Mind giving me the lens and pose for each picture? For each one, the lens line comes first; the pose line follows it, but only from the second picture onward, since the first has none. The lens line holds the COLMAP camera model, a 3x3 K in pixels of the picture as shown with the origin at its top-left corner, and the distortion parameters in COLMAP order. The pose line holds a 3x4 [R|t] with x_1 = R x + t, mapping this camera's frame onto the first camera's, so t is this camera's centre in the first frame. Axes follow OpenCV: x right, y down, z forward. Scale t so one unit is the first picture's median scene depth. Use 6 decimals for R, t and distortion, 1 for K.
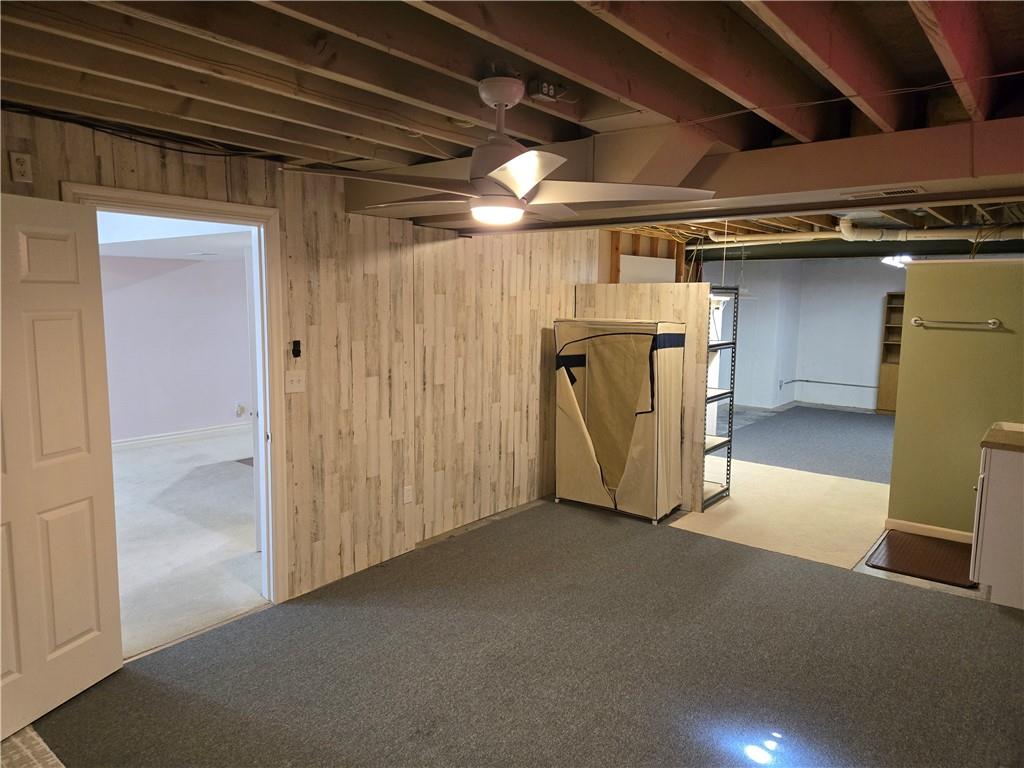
lens RADIAL K [[681.7, 0, 516.2], [0, 681.7, 378.0], [0, 0, 1]] dist [0.074396, -0.061365]
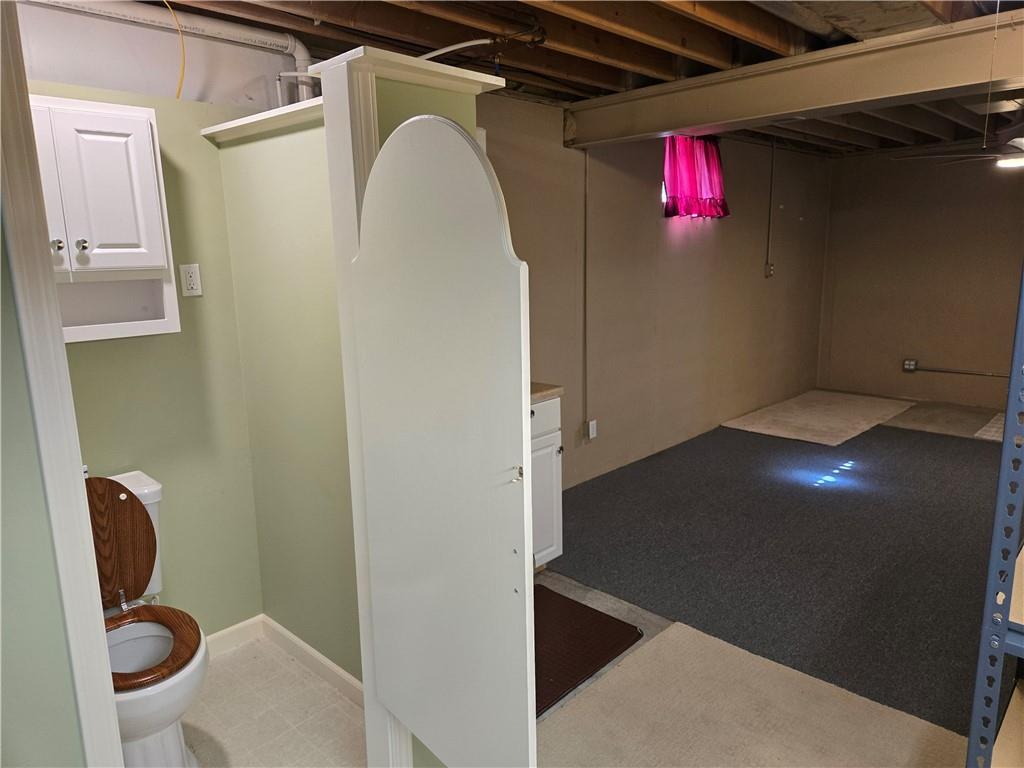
lens RADIAL K [[681.7, 0, 516.2], [0, 681.7, 378.0], [0, 0, 1]] dist [0.074396, -0.061365]
pose [[-0.995496, -0.009580, 0.094313, 0.711850], [0.020247, 0.950437, 0.310257, -0.202013], [-0.092611, 0.310769, -0.945963, 1.938782]]
